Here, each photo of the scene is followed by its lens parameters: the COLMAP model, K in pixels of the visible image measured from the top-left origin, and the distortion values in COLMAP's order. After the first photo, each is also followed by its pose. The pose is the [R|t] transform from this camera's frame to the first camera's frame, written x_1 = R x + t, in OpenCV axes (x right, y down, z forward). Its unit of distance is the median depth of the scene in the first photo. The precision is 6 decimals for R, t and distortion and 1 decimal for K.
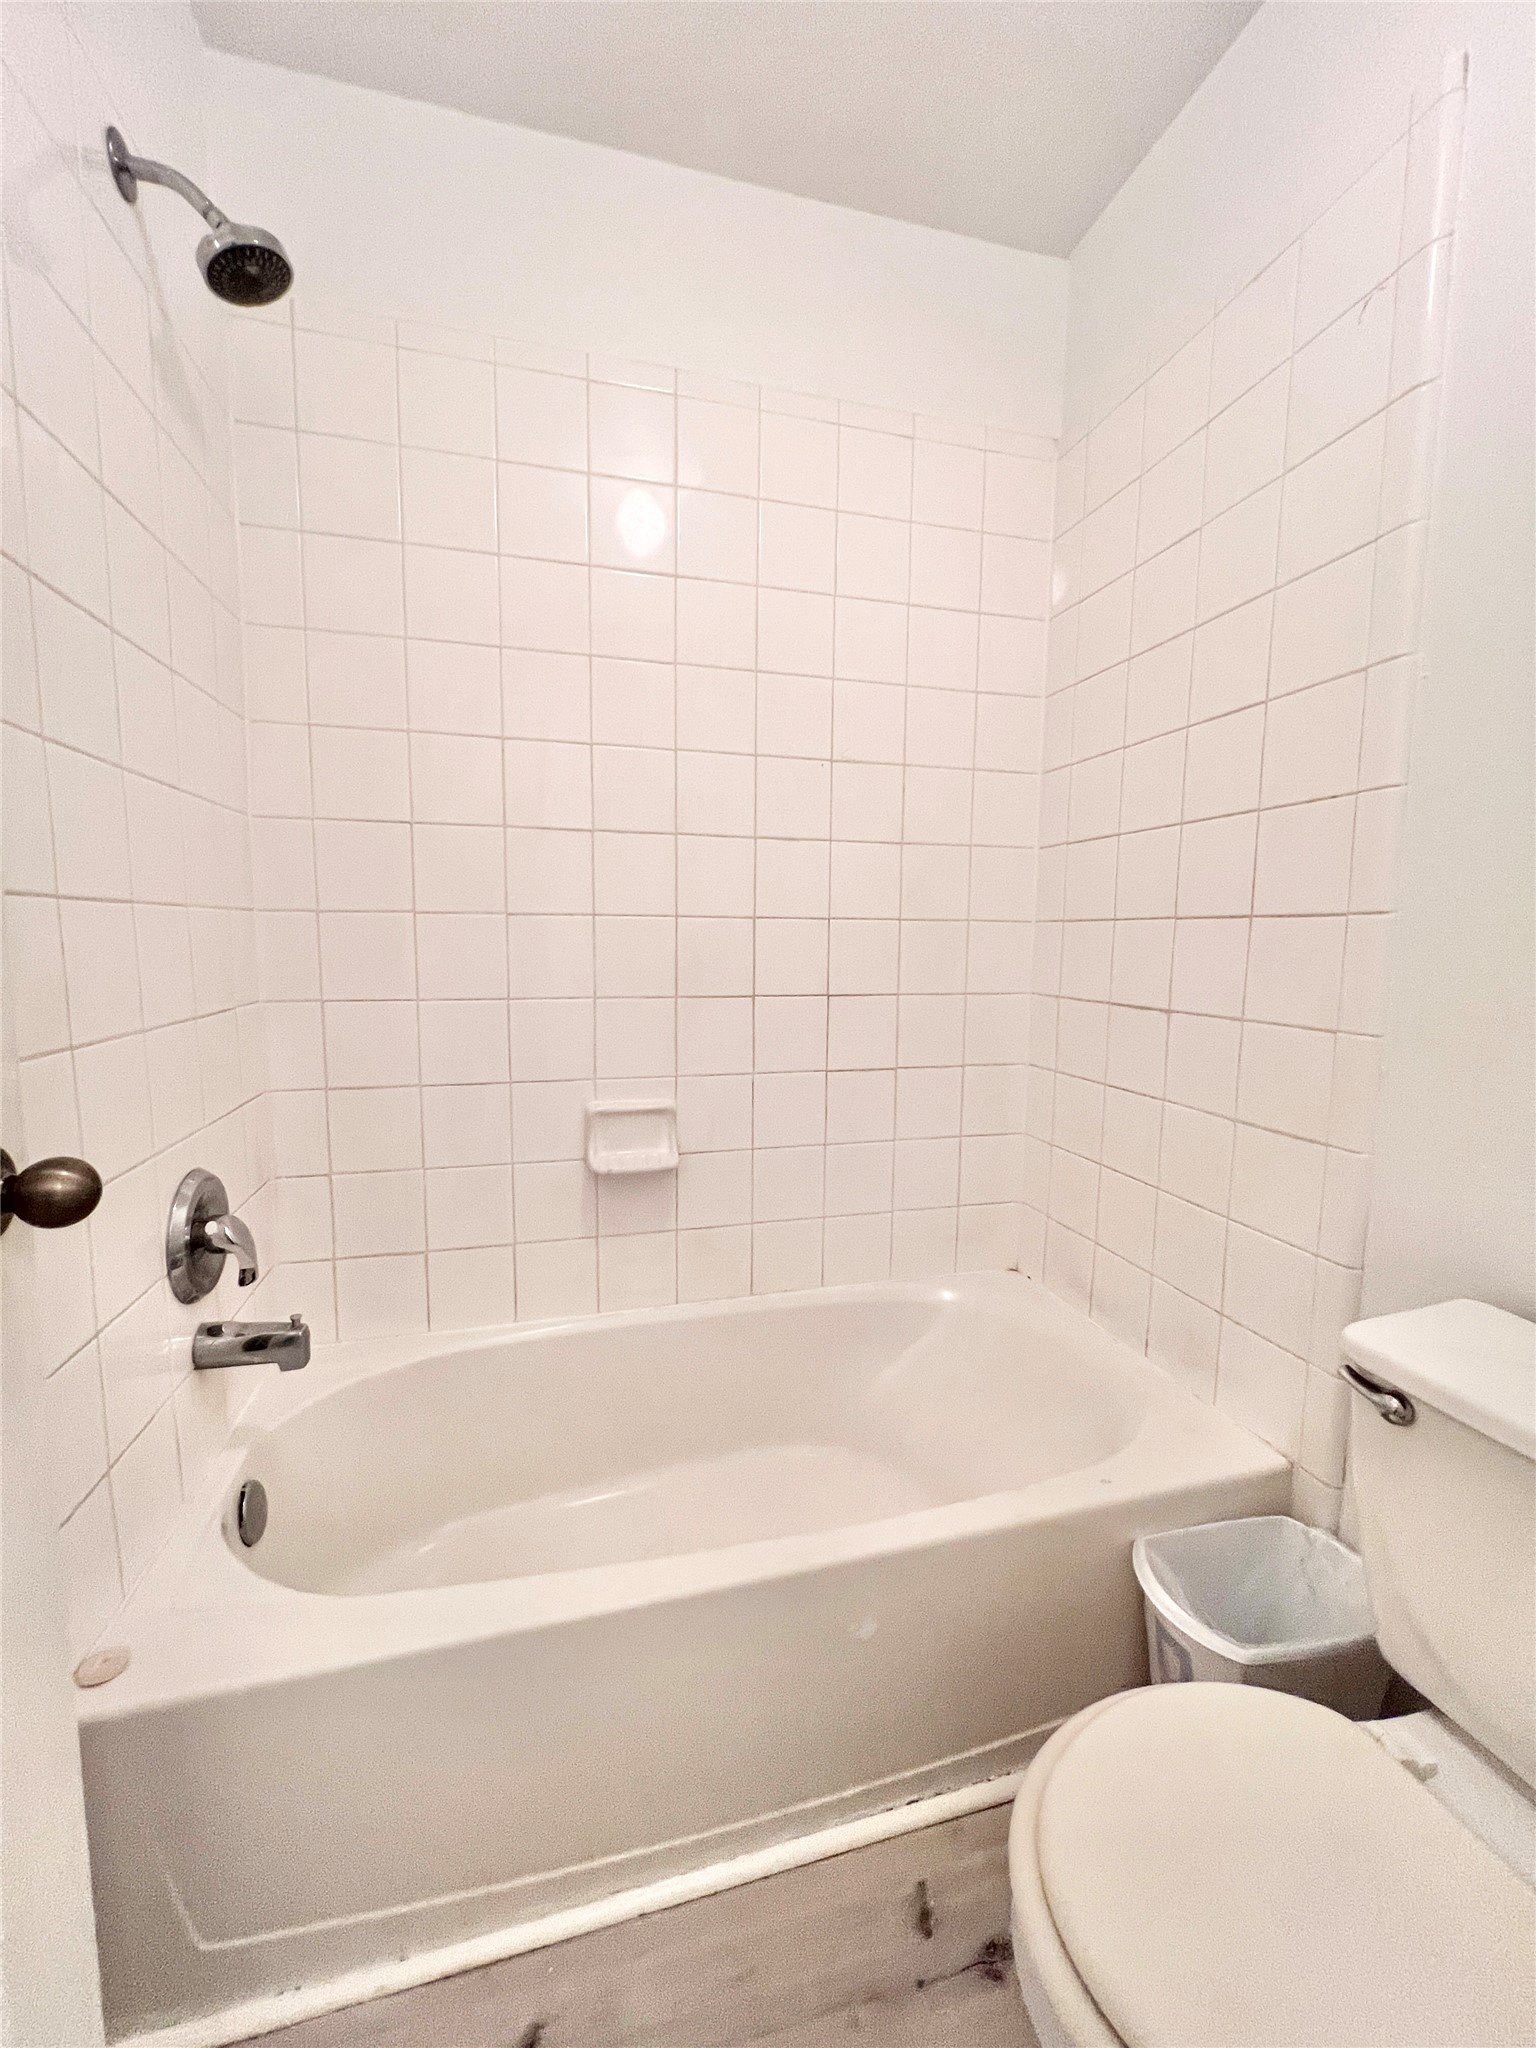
lens RADIAL K [[820.0, 0, 766.5], [0, 820.0, 1020.5], [0, 0, 1]] dist [0.001660, 0.000052]
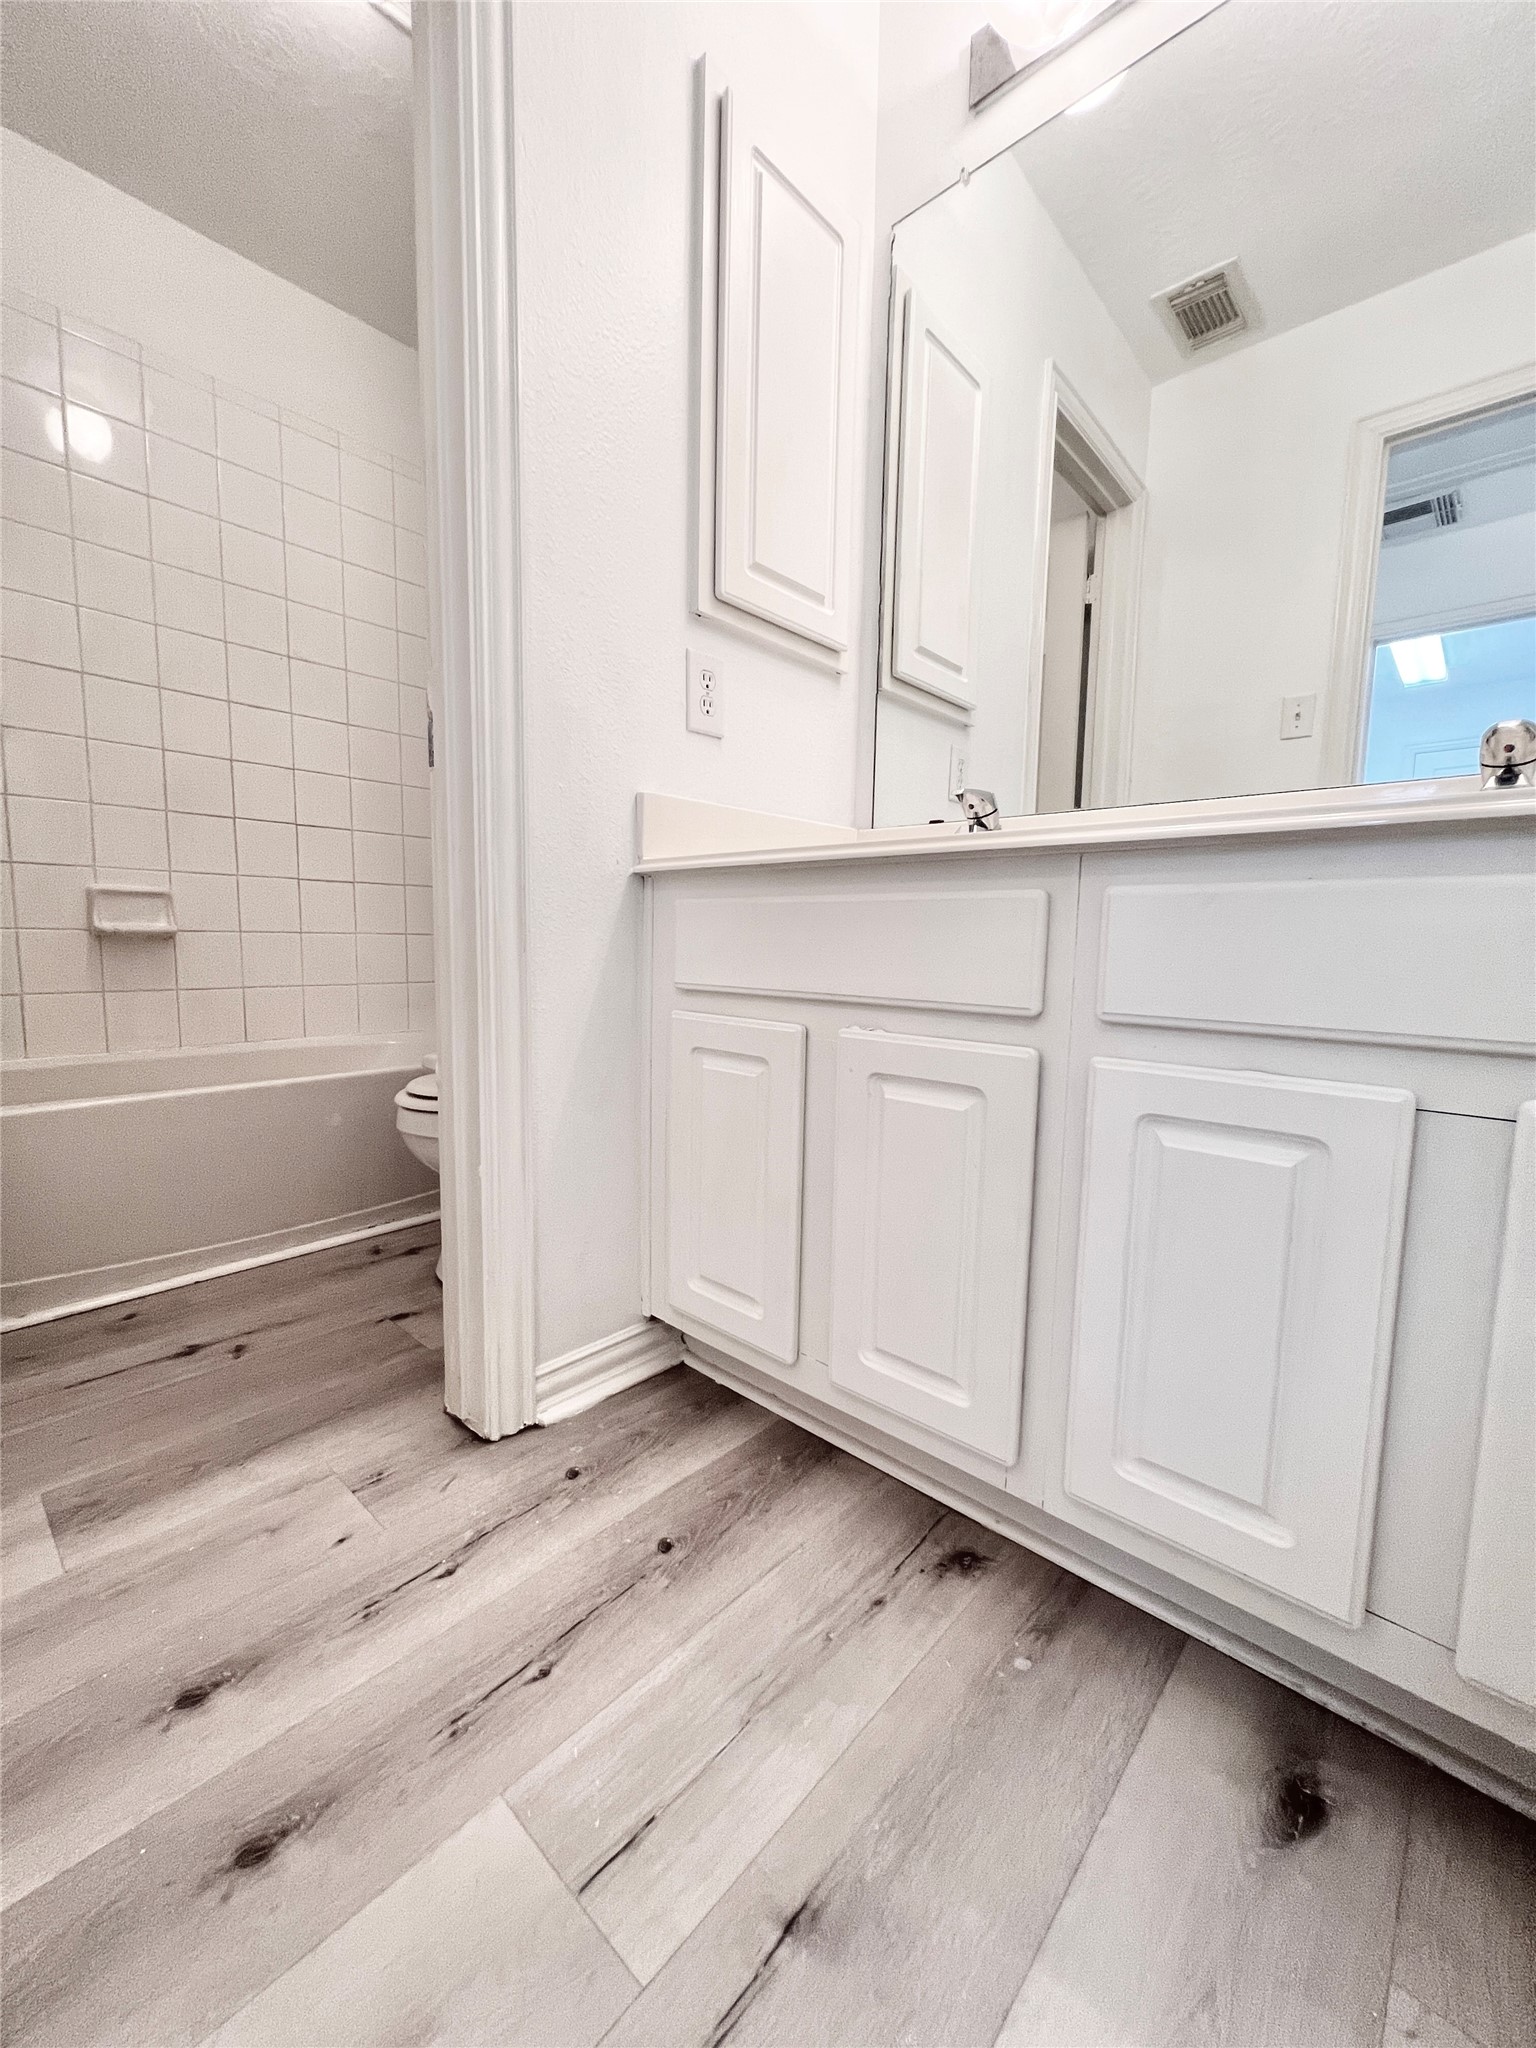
lens RADIAL K [[817.8, 0, 763.1], [0, 817.8, 1030.4], [0, 0, 1]] dist [0.000674, 0.000123]
pose [[0.839120, -0.052629, 0.541395, -0.034855], [0.049900, 0.998559, 0.019728, 0.359799], [-0.541653, 0.010461, 0.840537, -0.669416]]
